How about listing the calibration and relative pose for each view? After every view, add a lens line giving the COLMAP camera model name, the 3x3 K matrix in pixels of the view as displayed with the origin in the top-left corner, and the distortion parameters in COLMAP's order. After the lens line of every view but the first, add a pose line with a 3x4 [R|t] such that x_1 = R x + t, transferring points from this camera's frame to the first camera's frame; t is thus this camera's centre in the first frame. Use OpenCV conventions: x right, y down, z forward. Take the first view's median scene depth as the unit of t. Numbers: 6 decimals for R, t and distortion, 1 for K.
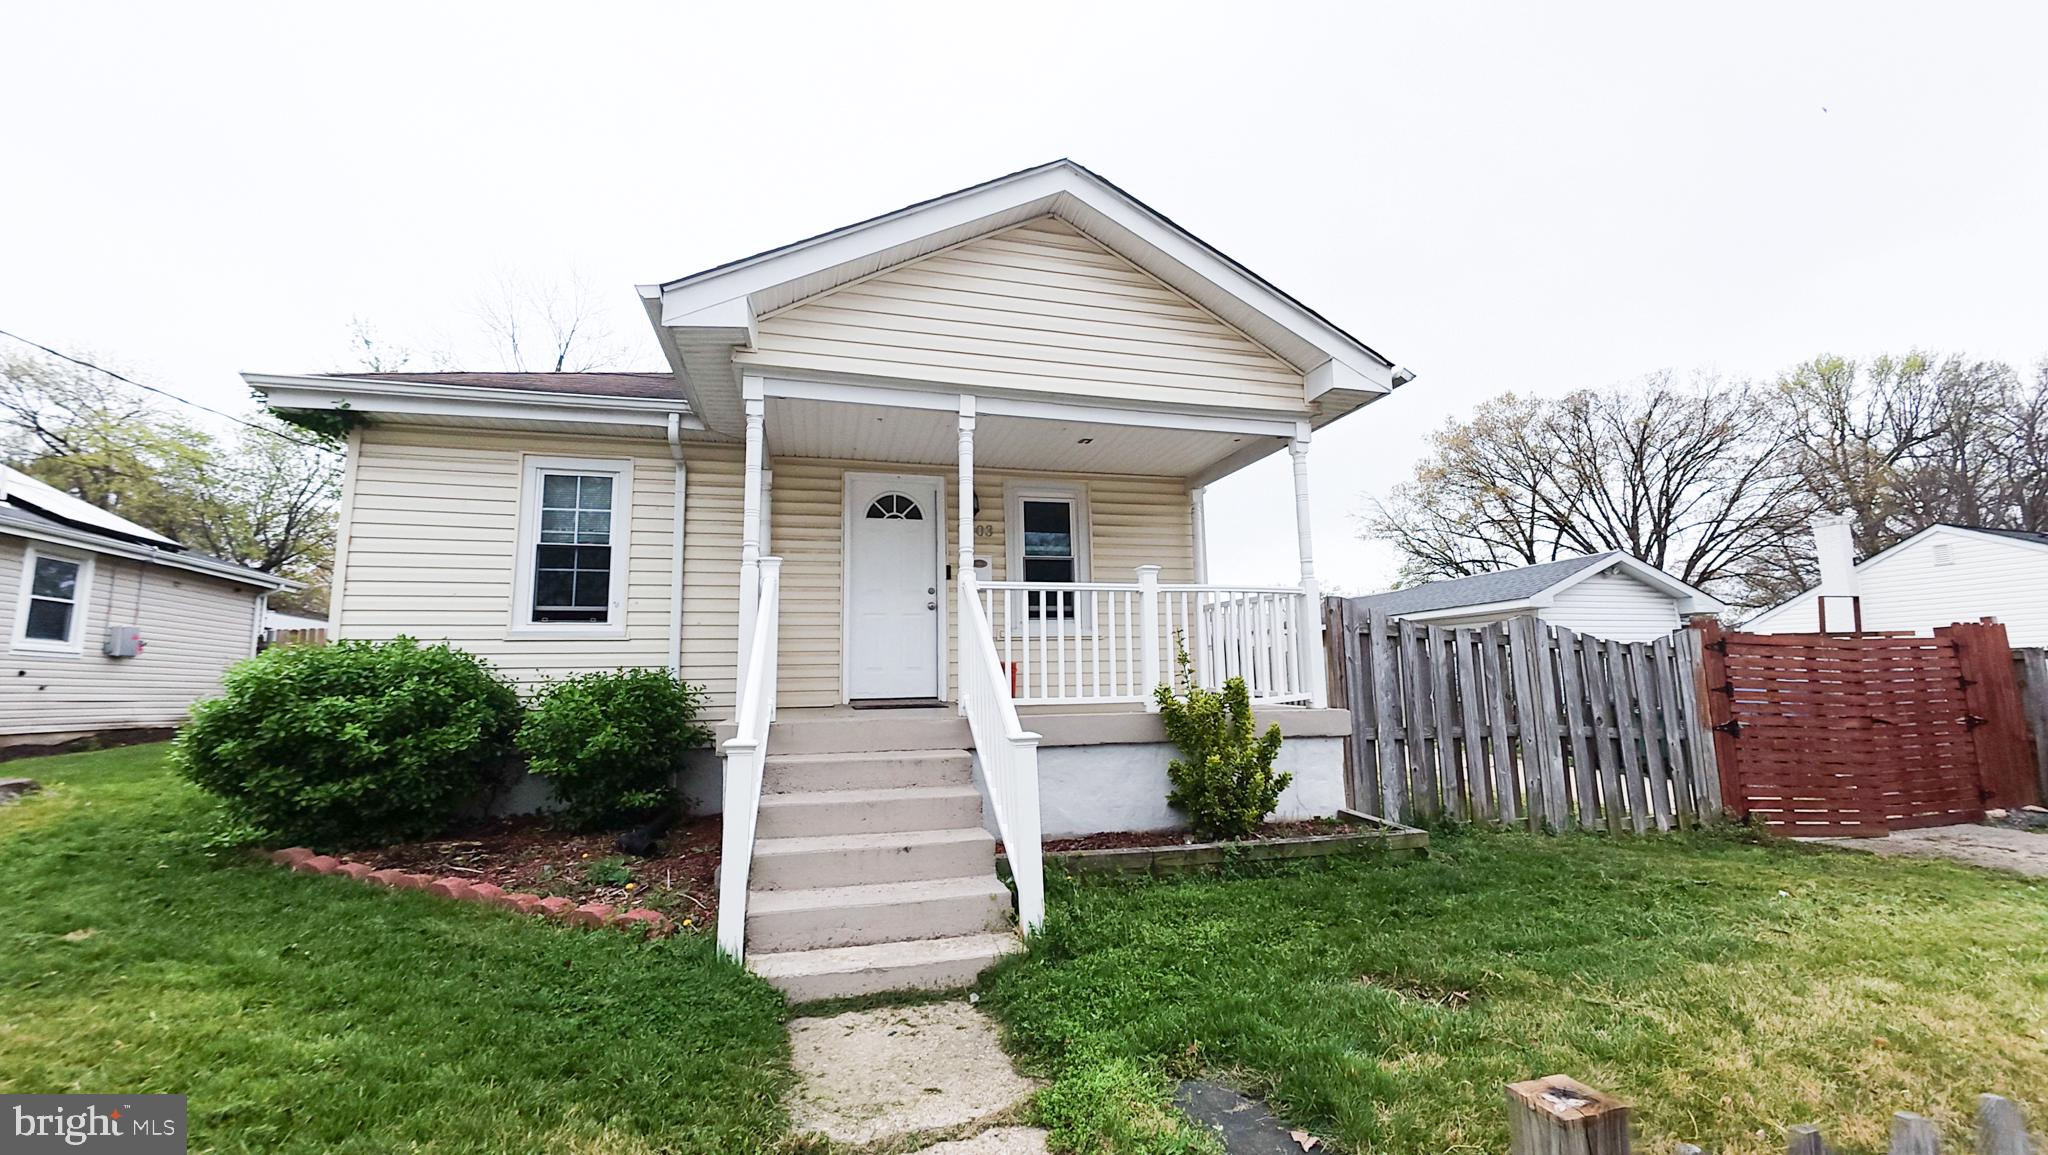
lens RADIAL K [[798.2, 0, 1026.5], [0, 798.2, 581.4], [0, 0, 1]] dist [0.003821, 0.000263]
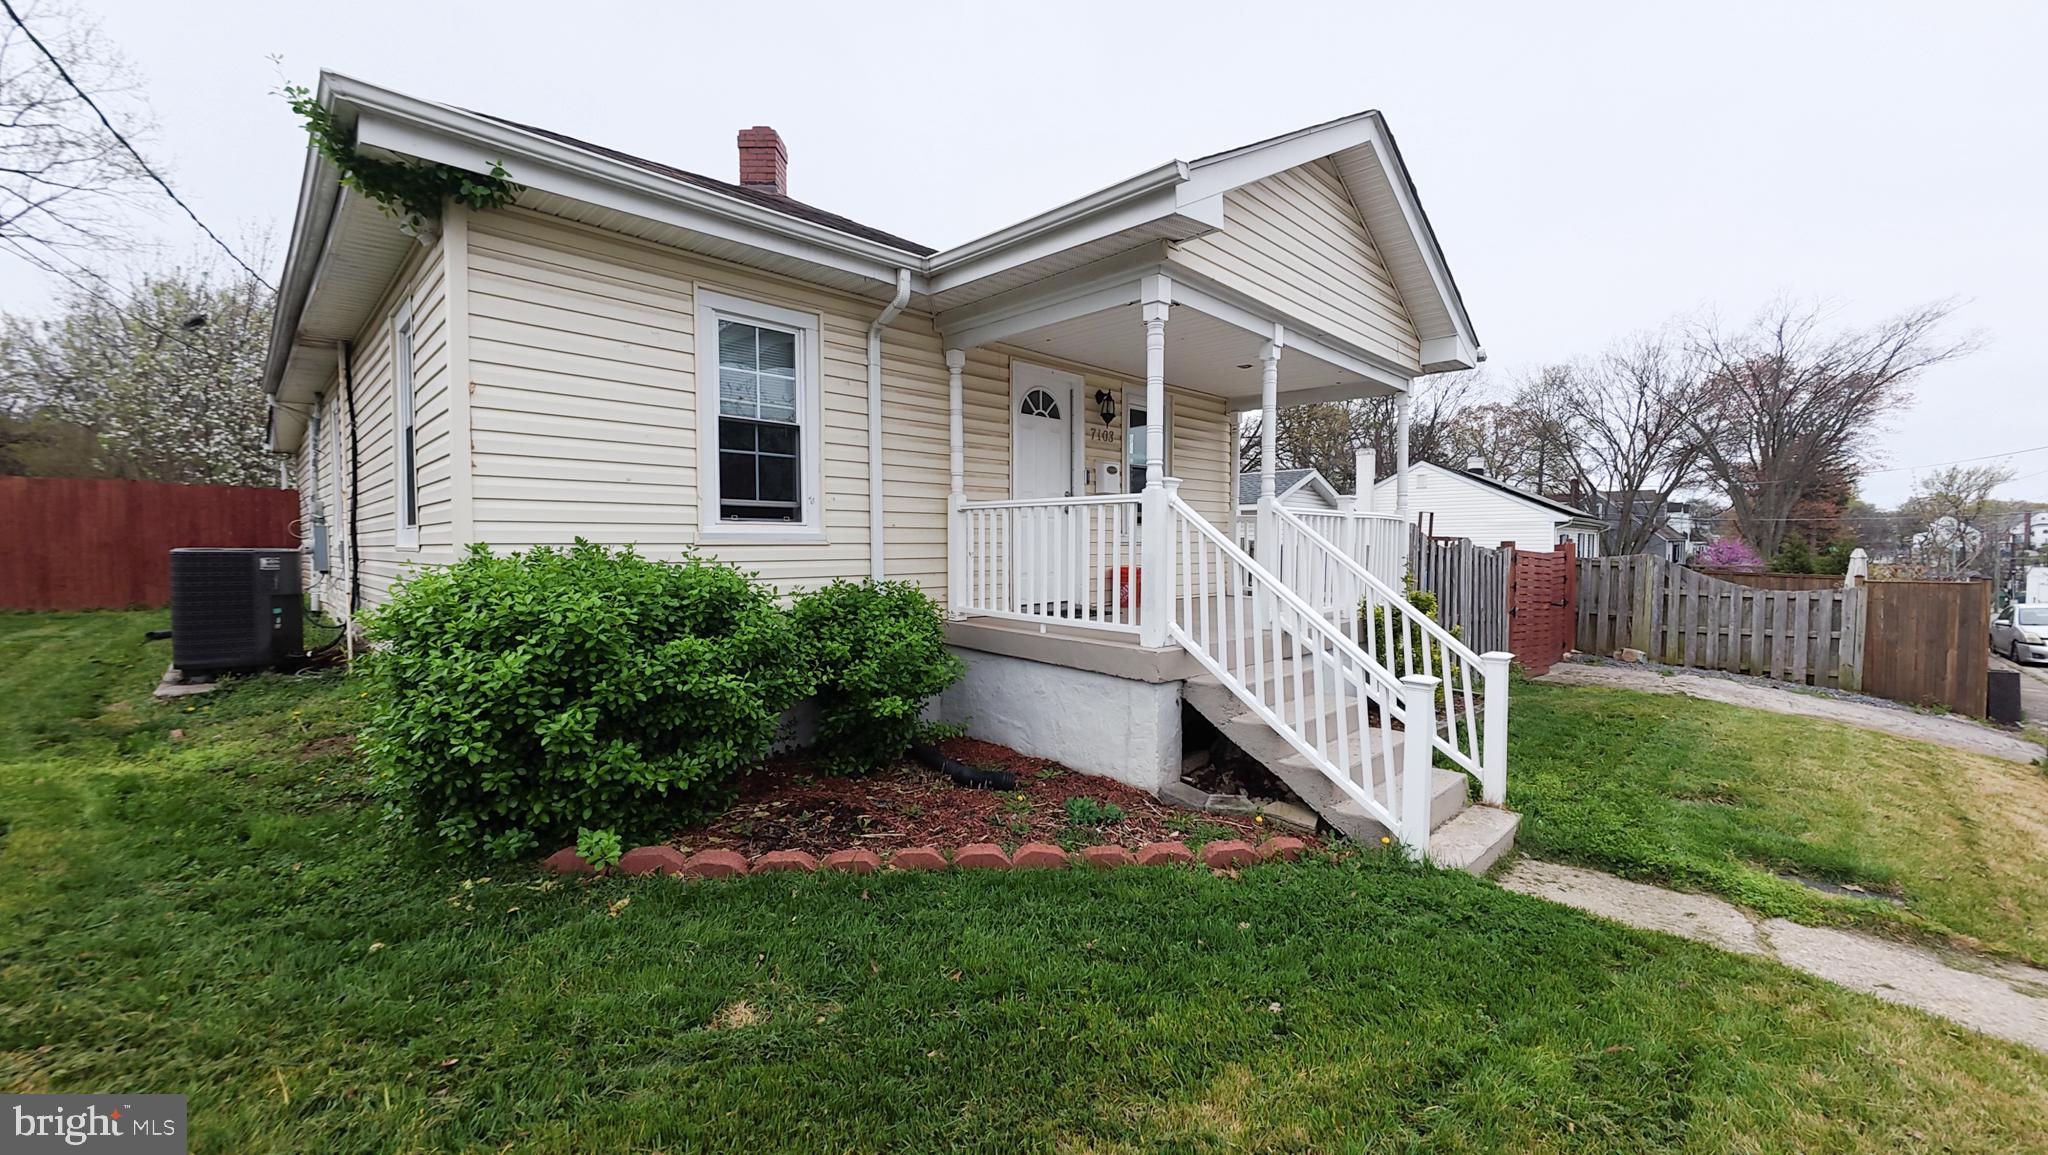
lens RADIAL K [[798.2, 0, 1028.4], [0, 798.2, 572.9], [0, 0, 1]] dist [0.003821, 0.000263]
pose [[0.860724, -0.002471, 0.509065, -0.737711], [-0.076614, 0.987970, 0.134334, -0.023651], [-0.503273, -0.154626, 0.850180, 0.192996]]
